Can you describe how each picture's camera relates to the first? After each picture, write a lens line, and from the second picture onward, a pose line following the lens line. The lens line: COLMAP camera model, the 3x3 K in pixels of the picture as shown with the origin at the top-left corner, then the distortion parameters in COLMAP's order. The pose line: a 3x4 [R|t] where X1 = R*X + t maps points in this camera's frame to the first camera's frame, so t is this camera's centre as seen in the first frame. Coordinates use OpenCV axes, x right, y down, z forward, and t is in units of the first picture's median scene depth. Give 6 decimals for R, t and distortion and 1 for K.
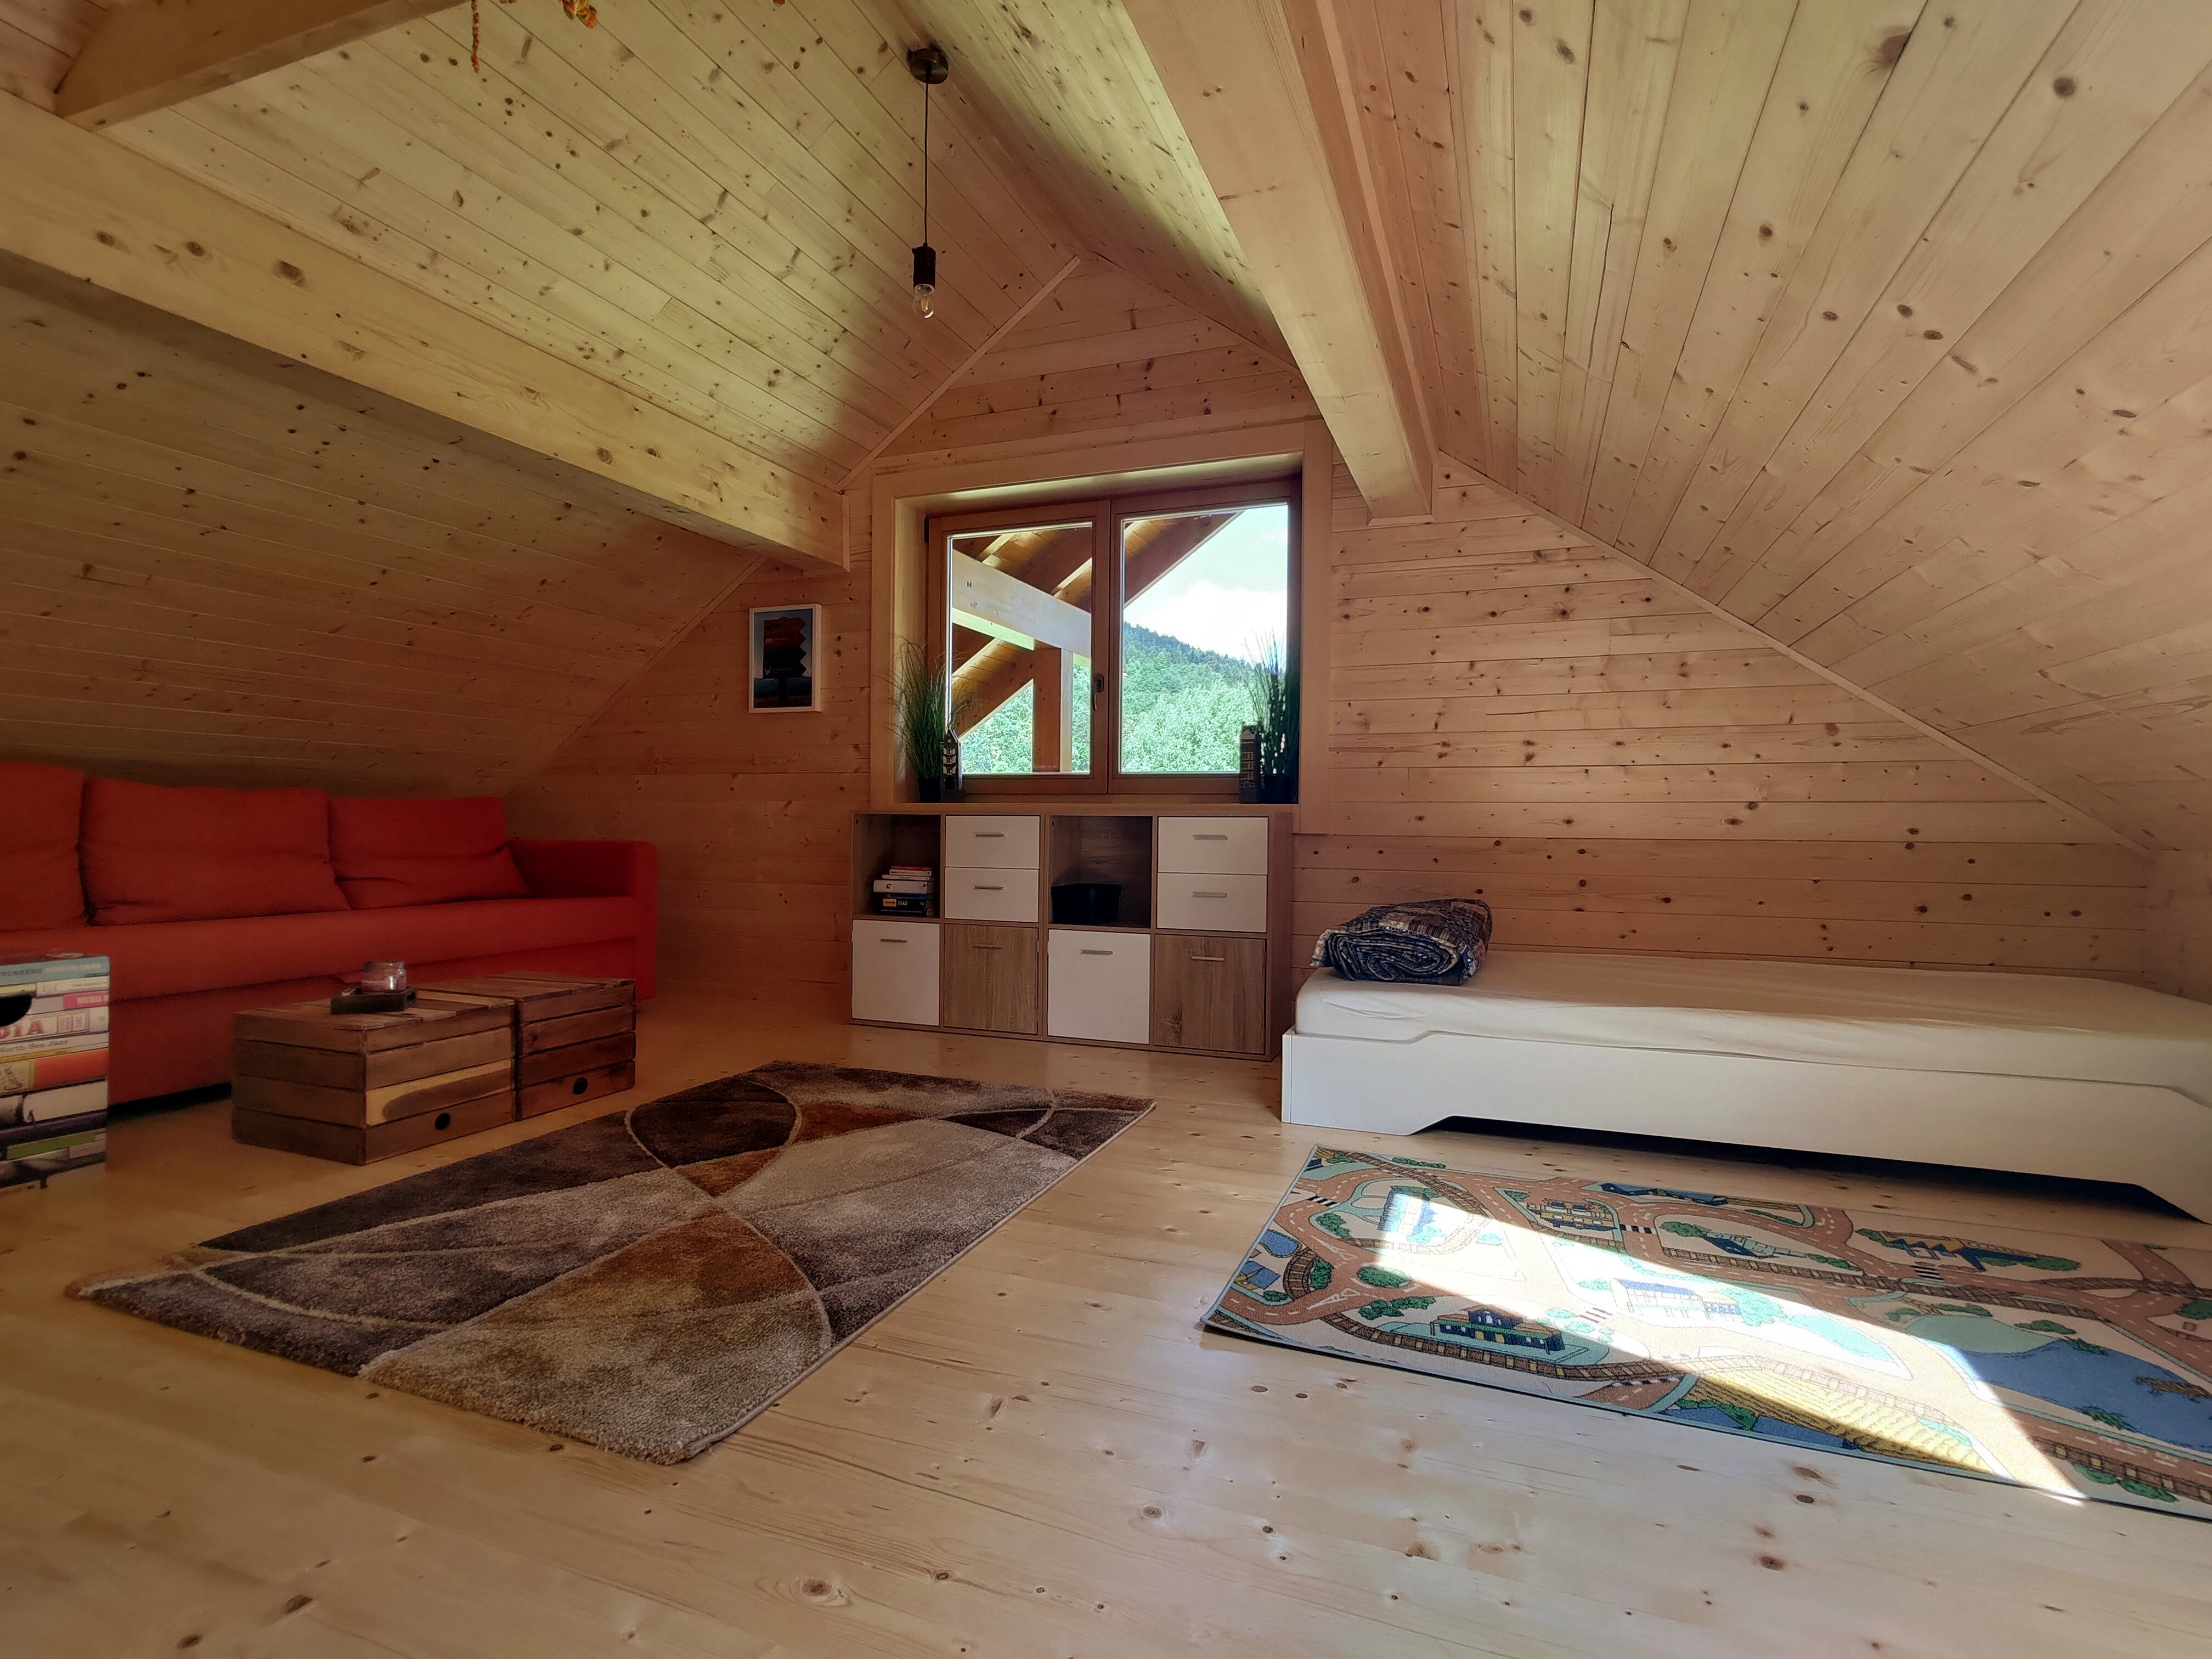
lens RADIAL K [[1076.3, 0, 1106.0], [0, 1076.3, 829.5], [0, 0, 1]] dist [0.003305, -0.000131]
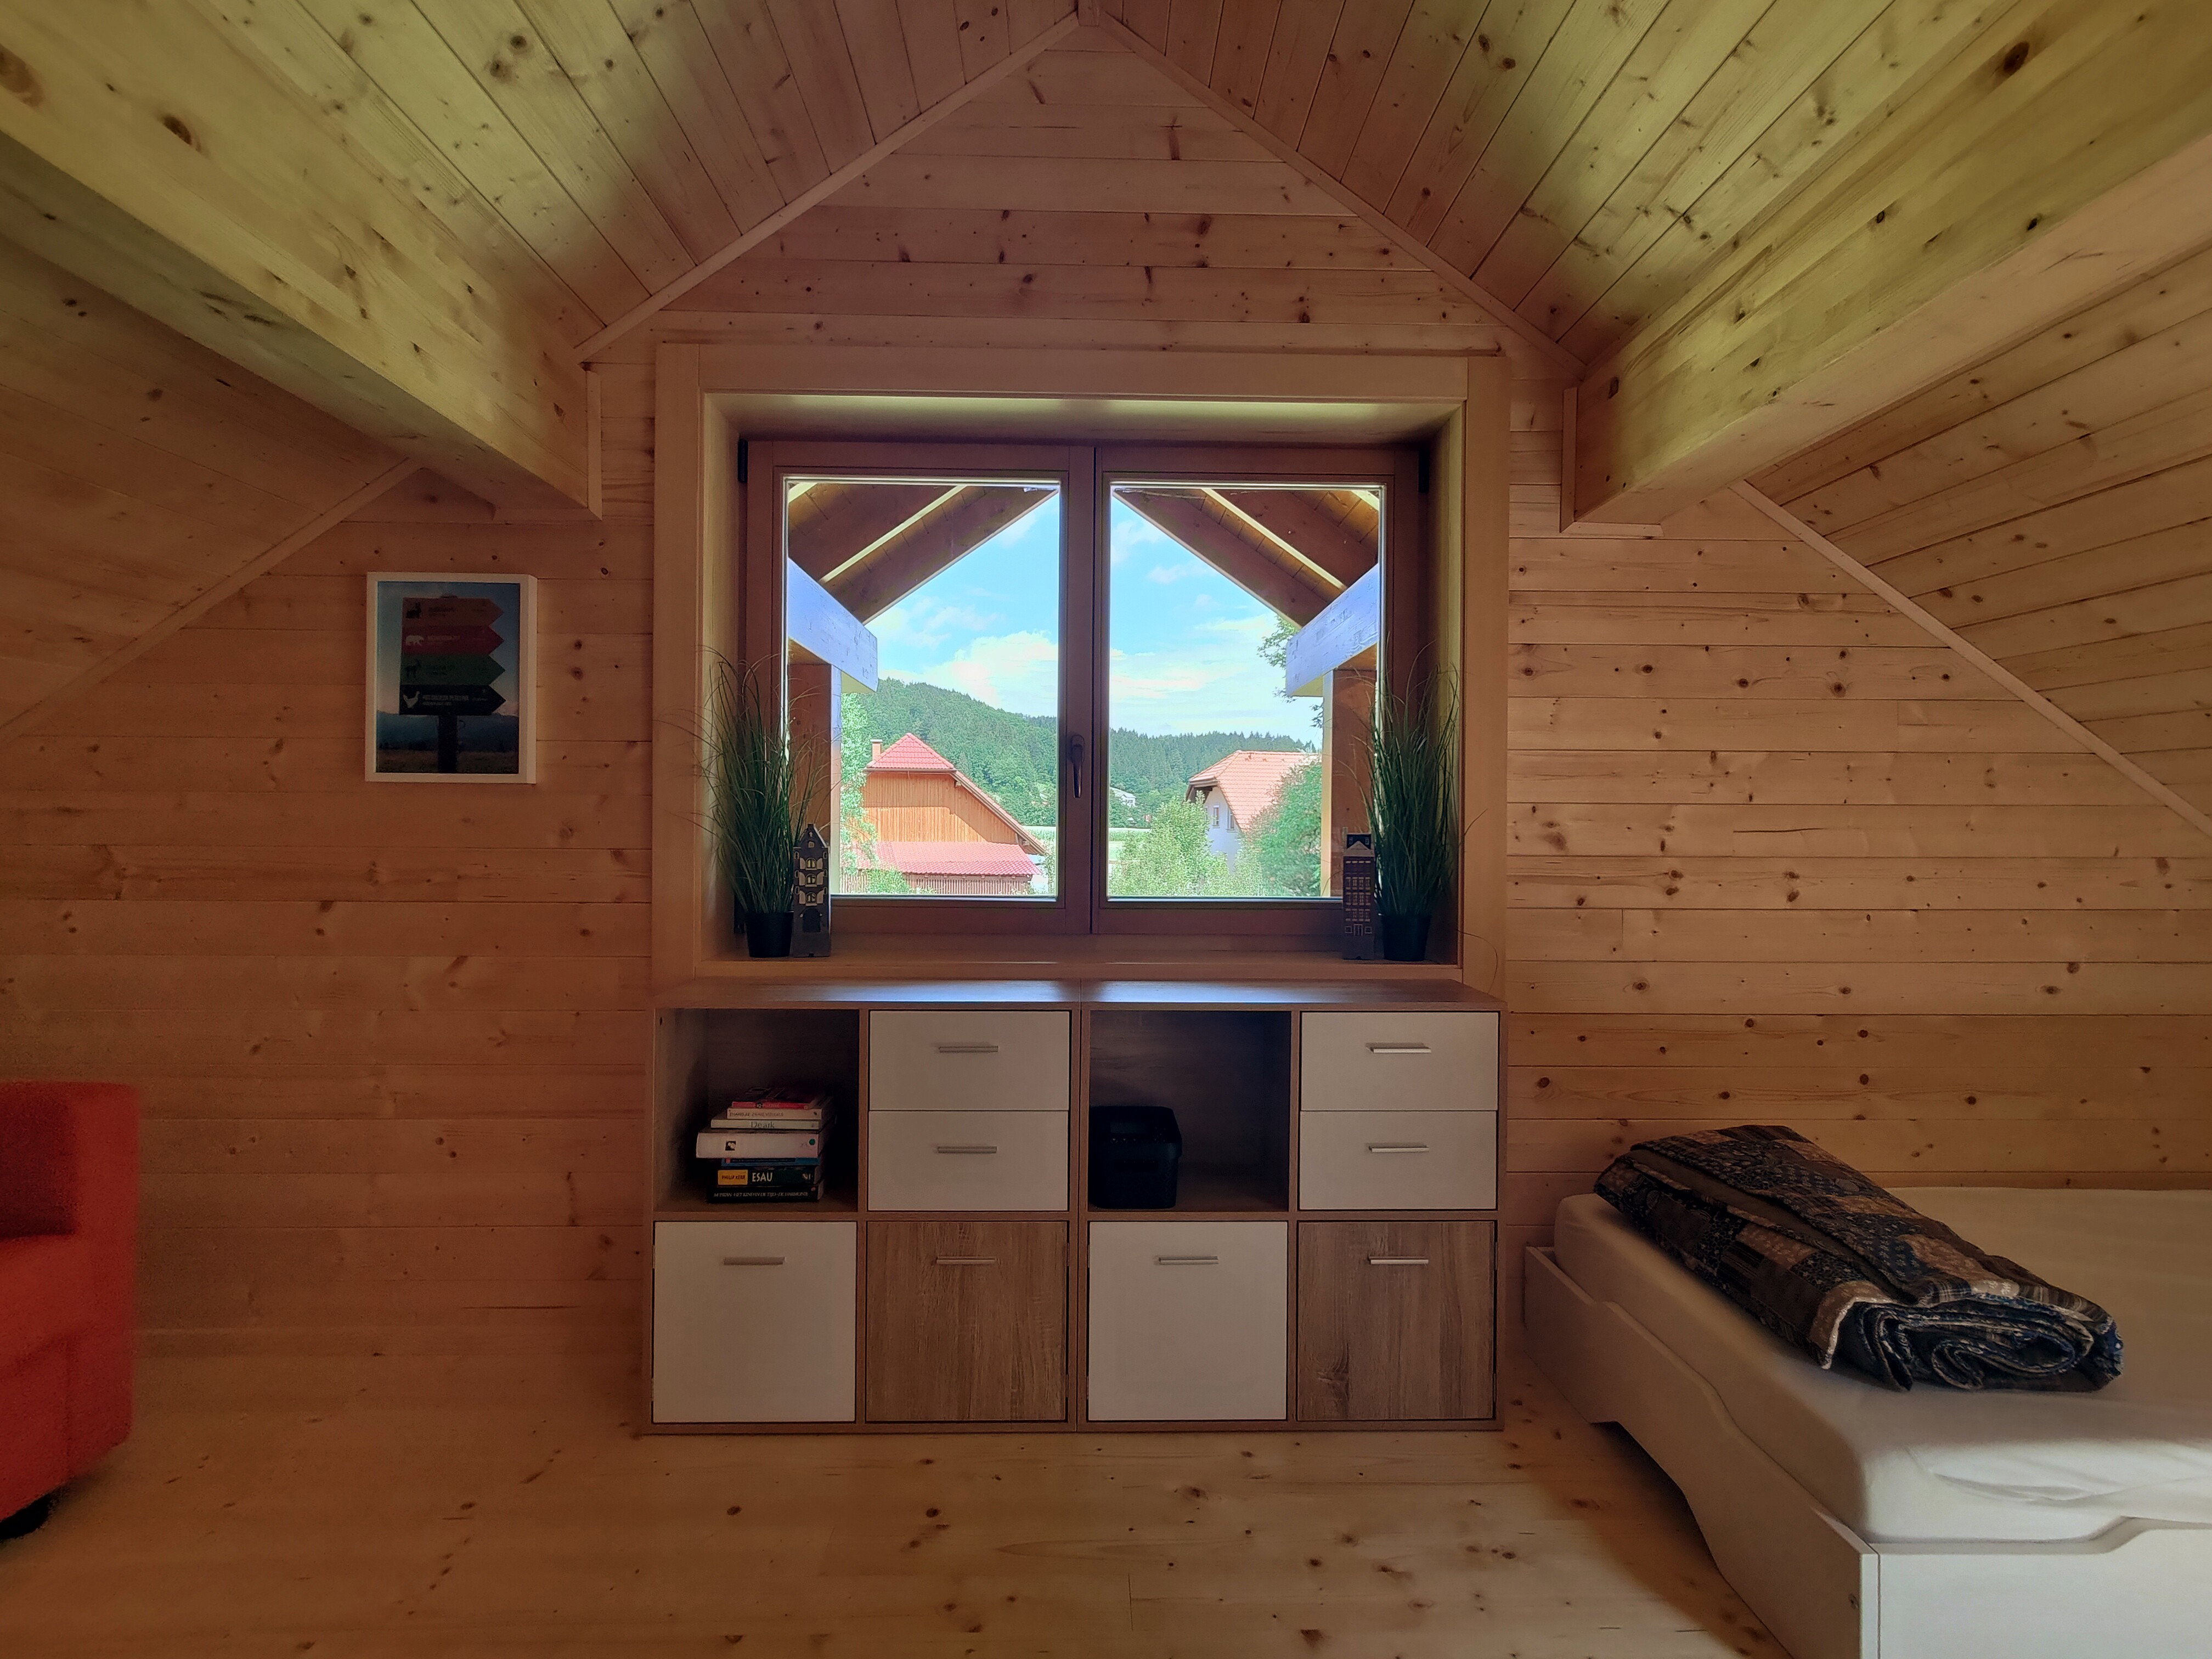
lens RADIAL K [[1076.3, 0, 1106.0], [0, 1076.3, 829.5], [0, 0, 1]] dist [0.003305, -0.000131]
pose [[0.924778, -0.002224, 0.380500, -0.234234], [0.003943, 0.999985, -0.003739, -0.094990], [-0.380486, 0.004958, 0.924773, 0.468701]]
